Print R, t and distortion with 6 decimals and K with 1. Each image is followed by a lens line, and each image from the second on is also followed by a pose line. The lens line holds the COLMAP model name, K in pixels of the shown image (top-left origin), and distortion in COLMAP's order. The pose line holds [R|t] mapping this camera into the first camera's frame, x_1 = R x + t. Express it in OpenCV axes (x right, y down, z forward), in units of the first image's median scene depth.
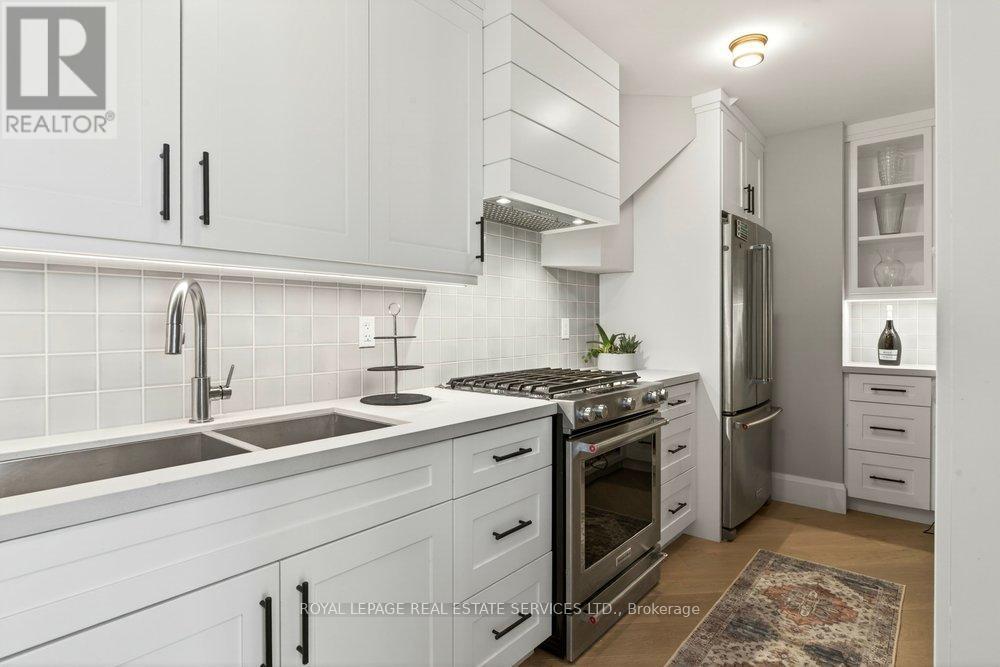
lens RADIAL K [[519.5, 0, 500.3], [0, 519.5, 331.5], [0, 0, 1]] dist [-0.001972, -0.001294]
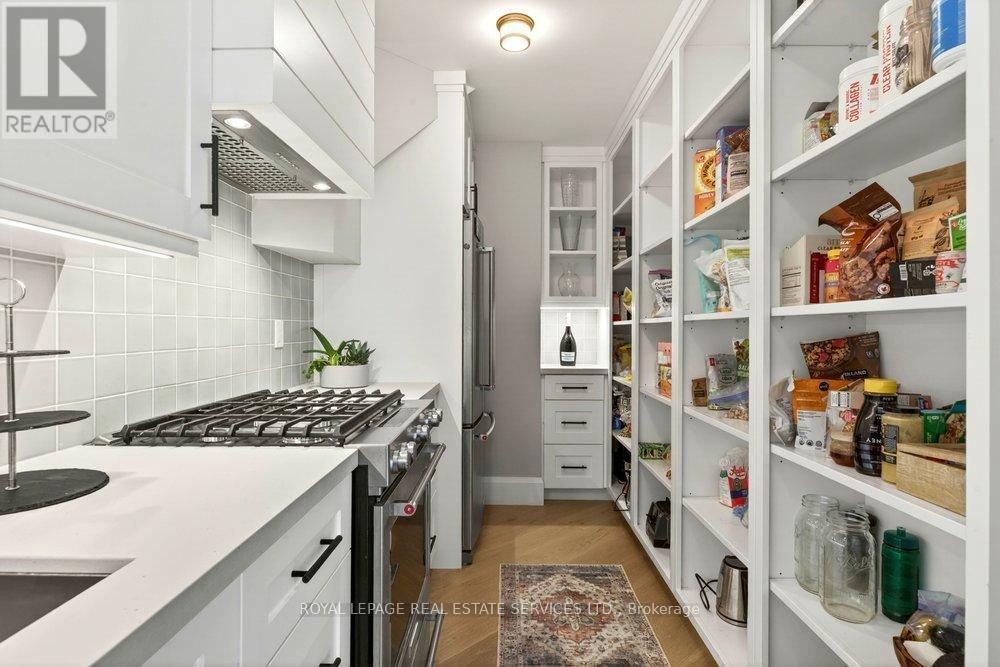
lens RADIAL K [[519.5, 0, 500.3], [0, 519.5, 331.5], [0, 0, 1]] dist [-0.001972, -0.001294]
pose [[0.768441, 0.002009, 0.639917, -0.108647], [0.003986, 0.999961, -0.007927, -0.001819], [-0.639908, 0.008642, 0.768403, 0.254604]]
